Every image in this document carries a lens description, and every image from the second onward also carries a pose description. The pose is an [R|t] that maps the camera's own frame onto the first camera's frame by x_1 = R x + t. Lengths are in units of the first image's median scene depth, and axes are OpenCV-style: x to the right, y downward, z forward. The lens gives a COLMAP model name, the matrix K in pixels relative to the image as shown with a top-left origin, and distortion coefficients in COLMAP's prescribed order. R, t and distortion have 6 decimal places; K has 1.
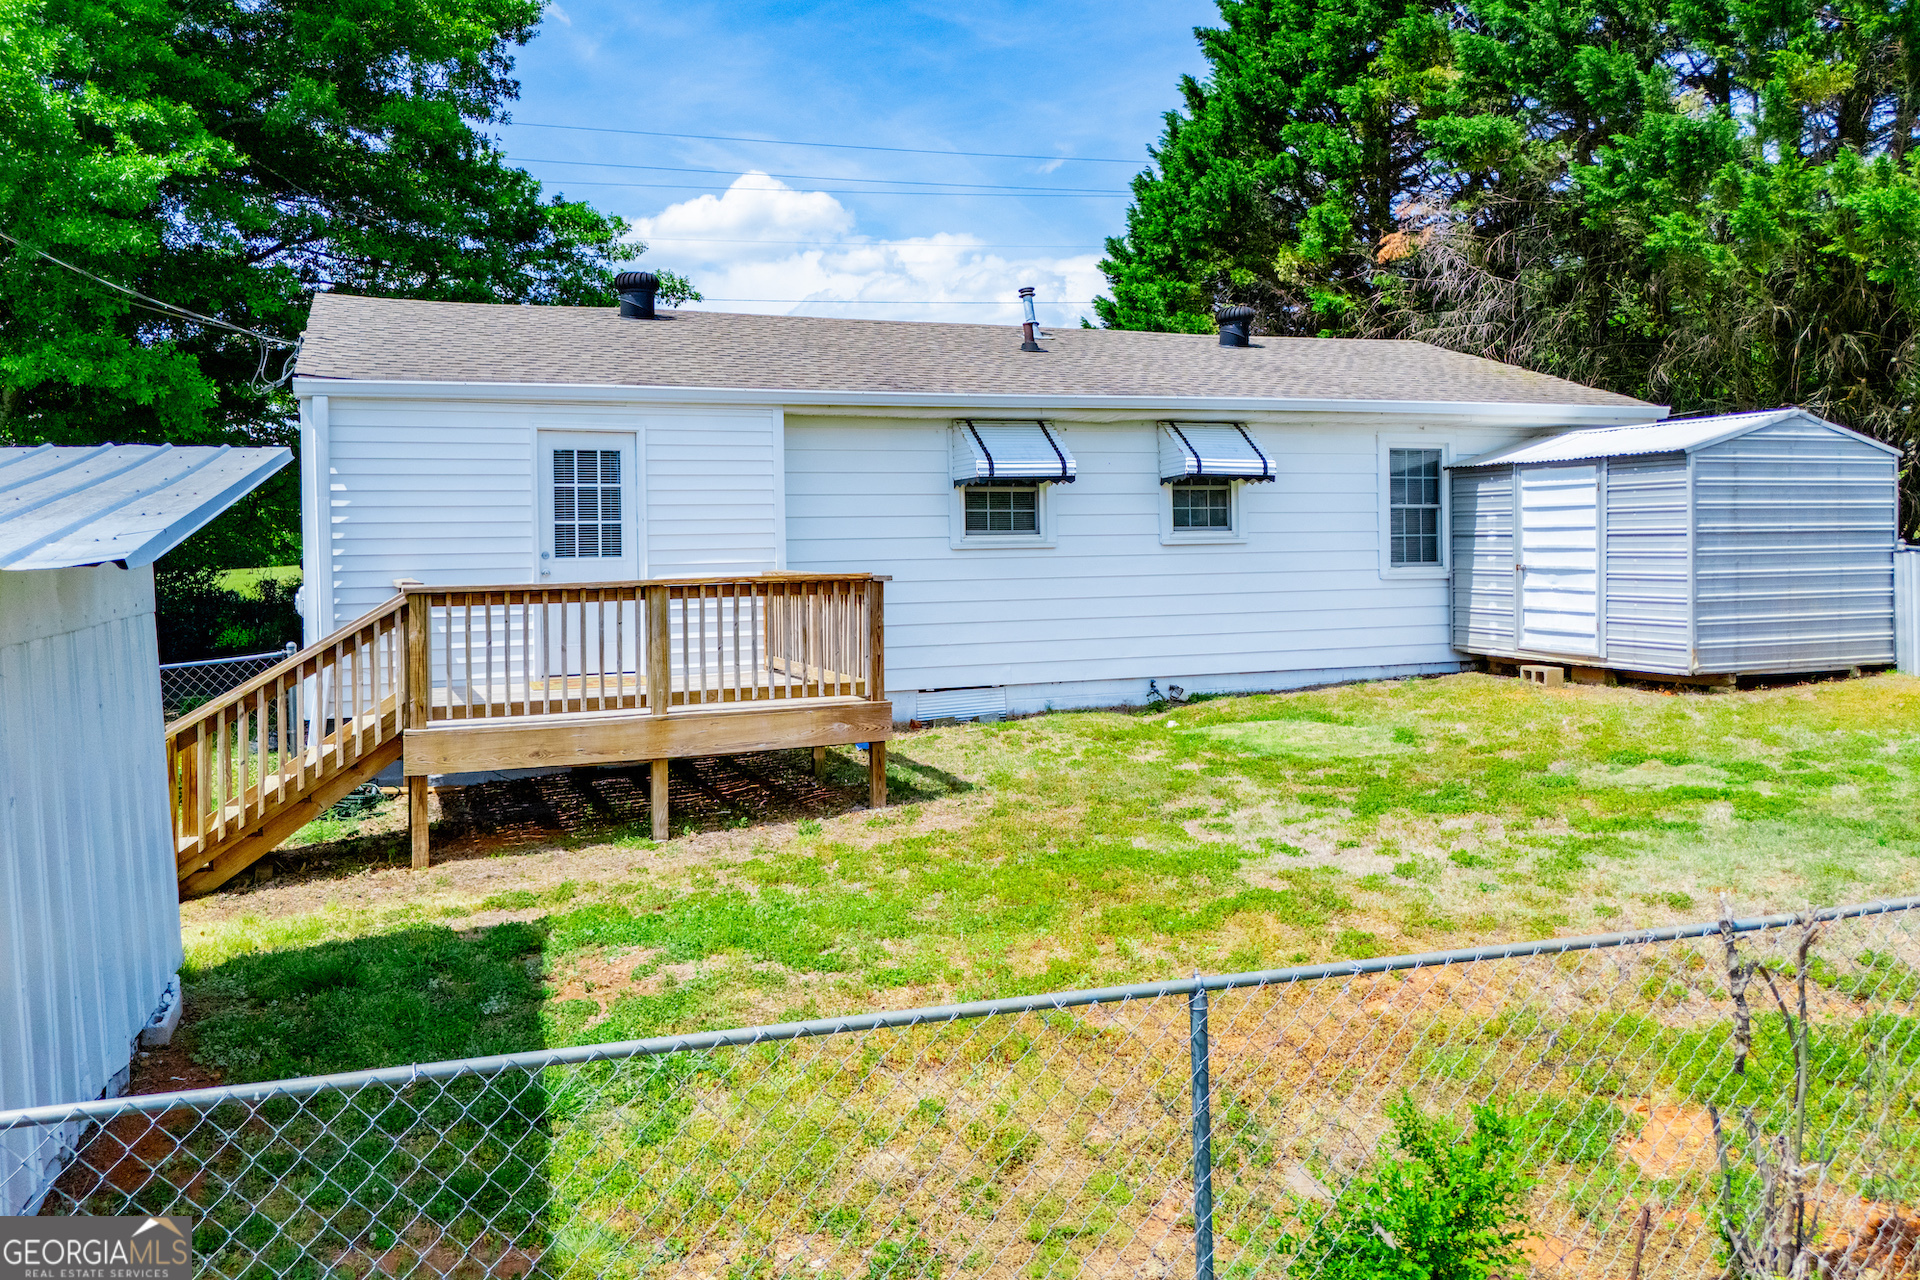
lens RADIAL K [[1427.5, 0, 954.8], [0, 1427.5, 566.9], [0, 0, 1]] dist [0.058789, -0.046764]
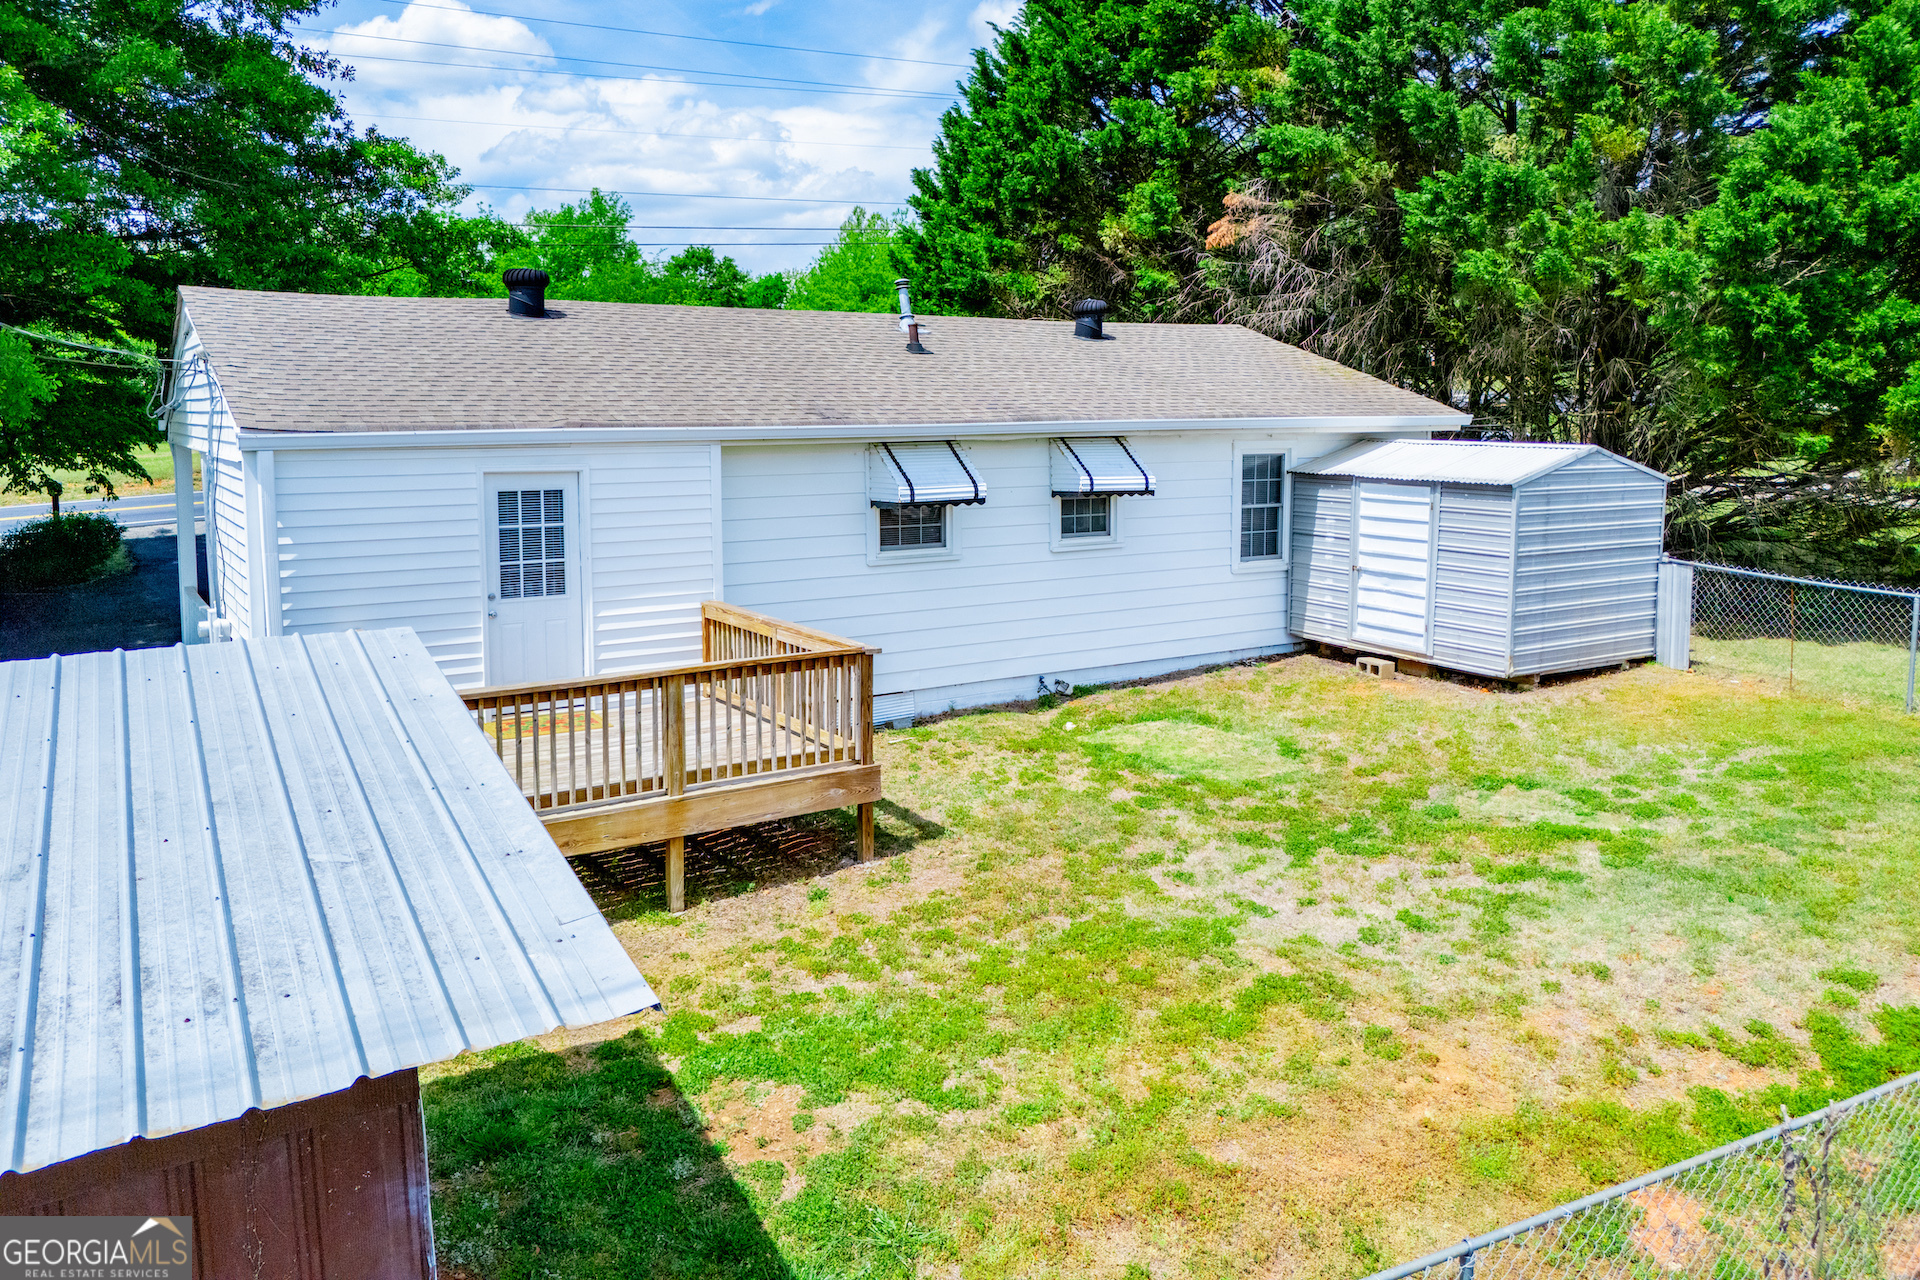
lens RADIAL K [[1413.8, 0, 956.5], [0, 1413.8, 554.6], [0, 0, 1]] dist [0.070986, -0.069733]
pose [[0.981684, -0.005897, 0.190425, -0.131421], [-0.011152, 0.996028, 0.088335, -0.109456], [-0.190189, -0.088841, 0.977719, -0.029793]]
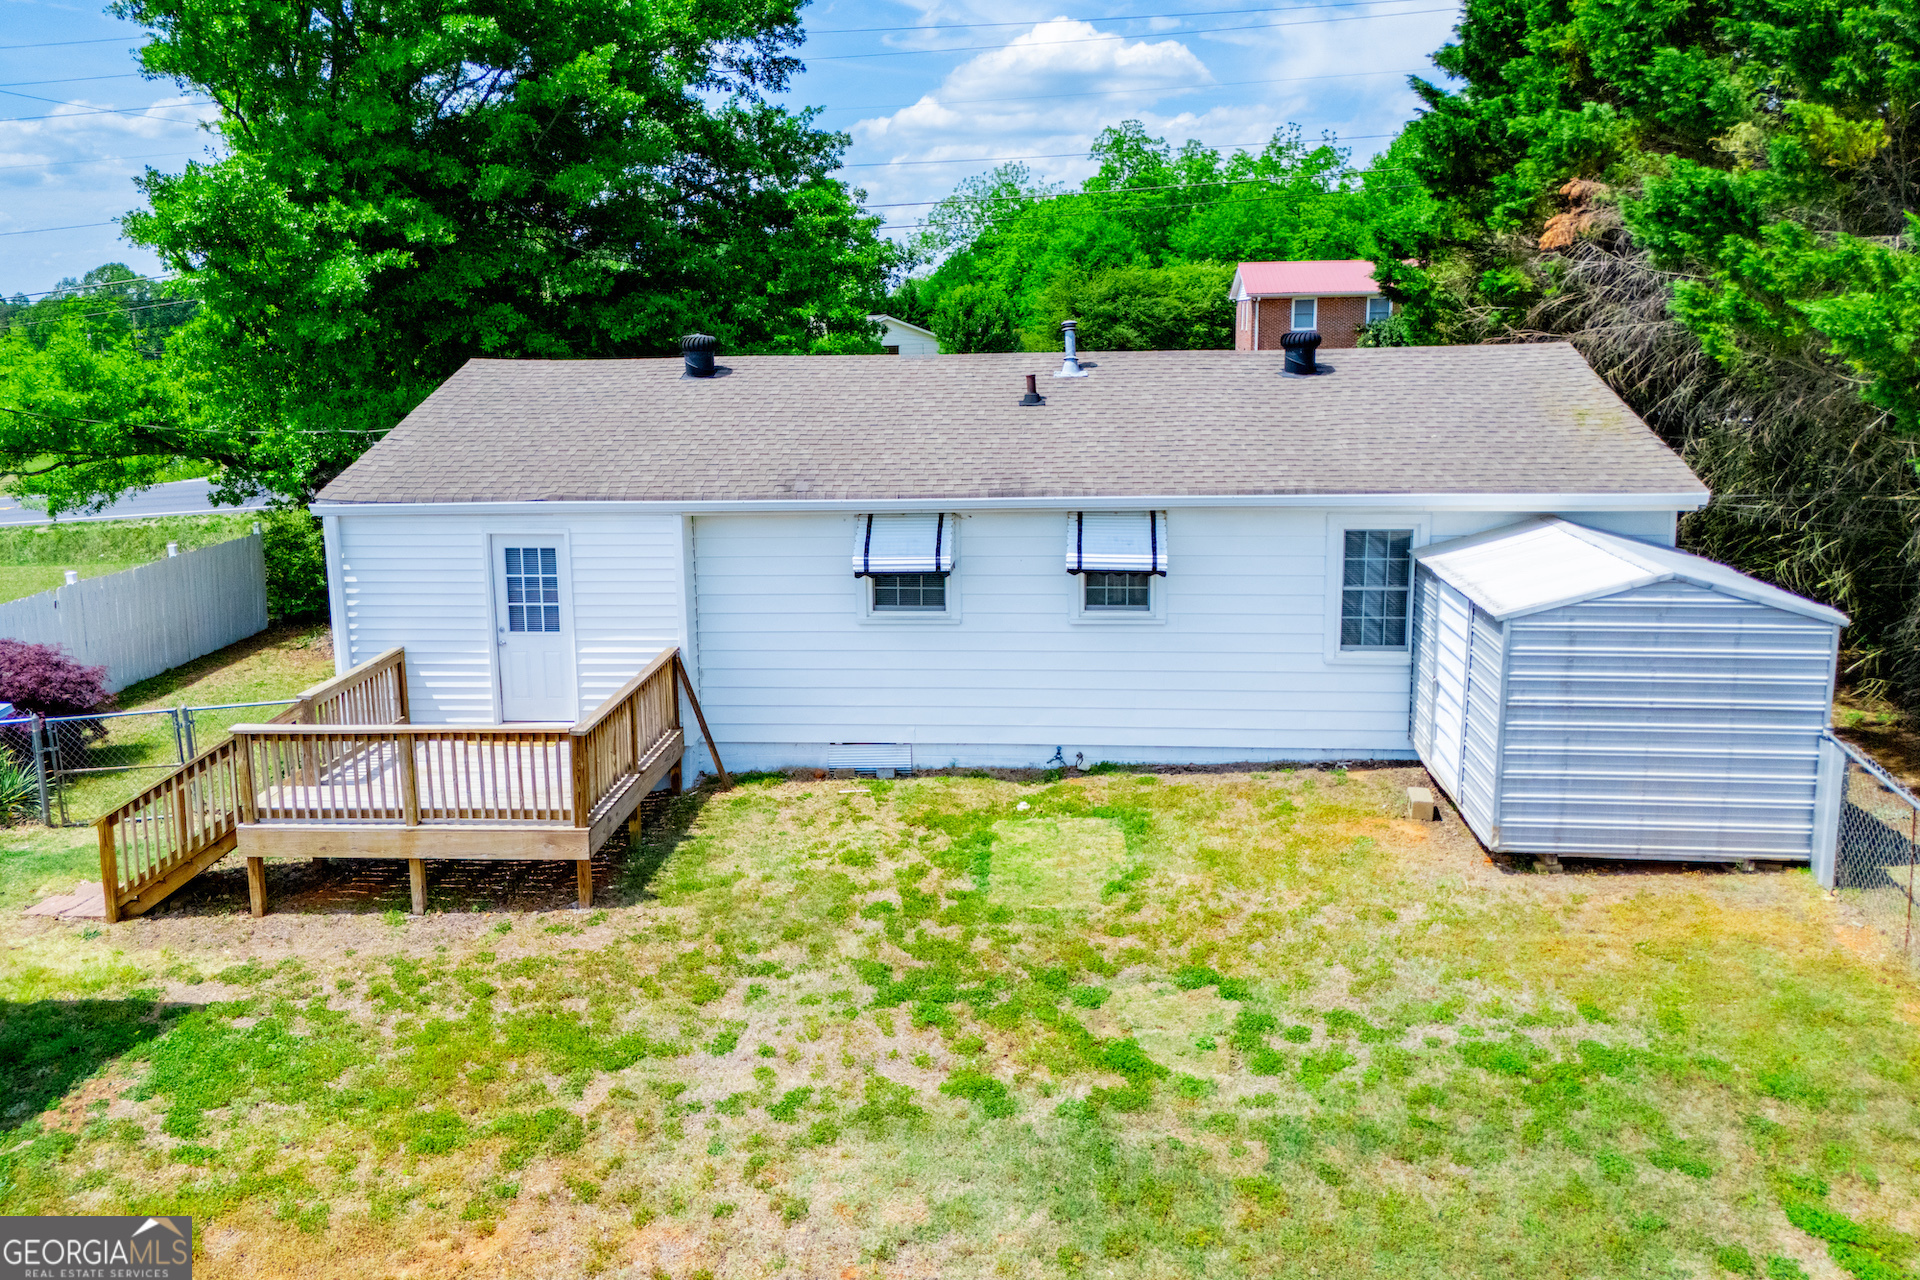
lens RADIAL K [[1413.8, 0, 956.5], [0, 1413.8, 554.6], [0, 0, 1]] dist [0.070986, -0.069733]
pose [[0.900737, 0.074998, -0.427842, 0.523299], [-0.007034, 0.987371, 0.158270, -0.235348], [0.434308, -0.139550, 0.889889, 0.045500]]
